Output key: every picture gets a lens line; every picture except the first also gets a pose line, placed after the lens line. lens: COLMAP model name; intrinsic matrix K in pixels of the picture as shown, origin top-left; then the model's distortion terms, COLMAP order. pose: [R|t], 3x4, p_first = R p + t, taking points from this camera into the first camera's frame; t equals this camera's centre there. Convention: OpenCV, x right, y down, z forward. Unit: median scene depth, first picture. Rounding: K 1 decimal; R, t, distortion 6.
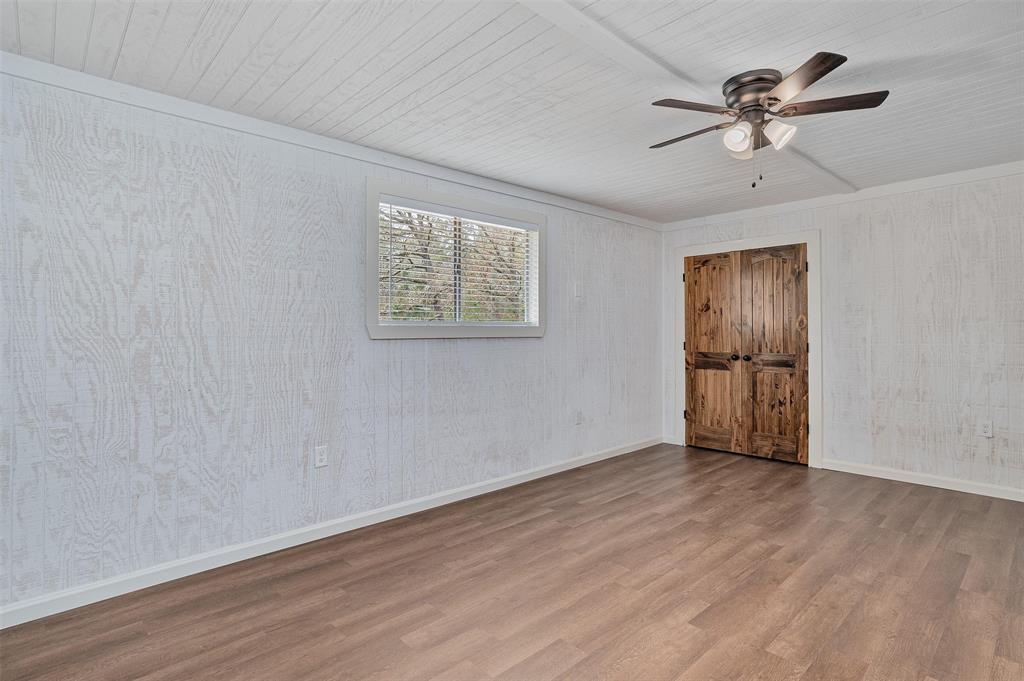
lens RADIAL K [[525.6, 0, 511.1], [0, 525.6, 336.2], [0, 0, 1]] dist [-0.002157, 0.000129]
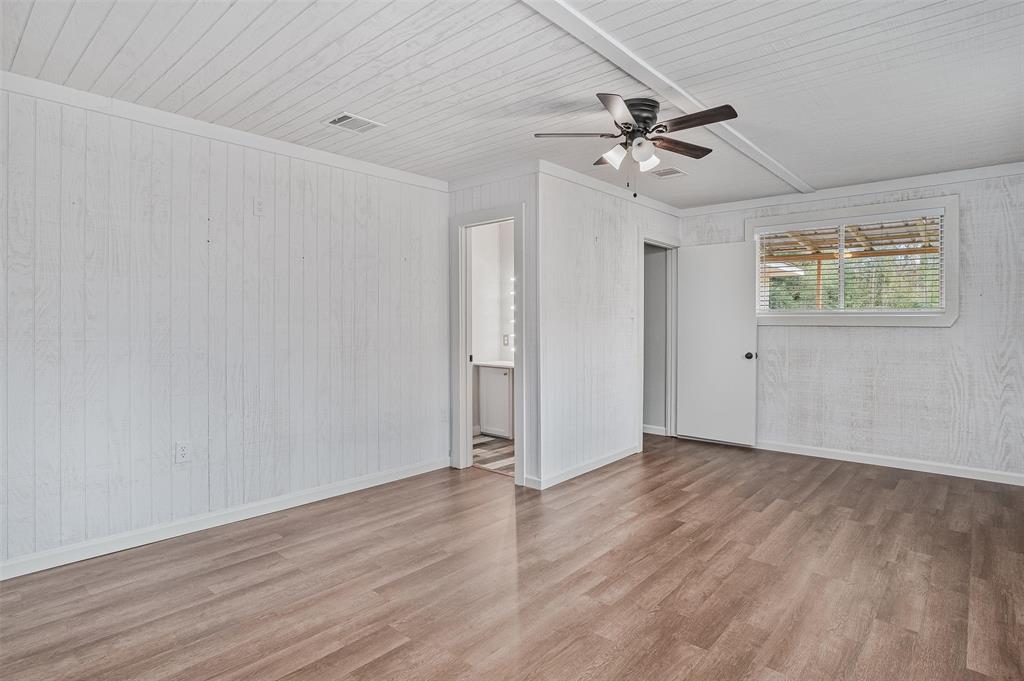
lens RADIAL K [[525.6, 0, 513.6], [0, 525.6, 335.8], [0, 0, 1]] dist [-0.002157, 0.000129]
pose [[-0.996627, 0.005183, -0.081903, 0.708575], [0.002425, 0.999428, 0.033735, -0.018913], [0.082031, 0.033422, -0.996069, 1.827466]]
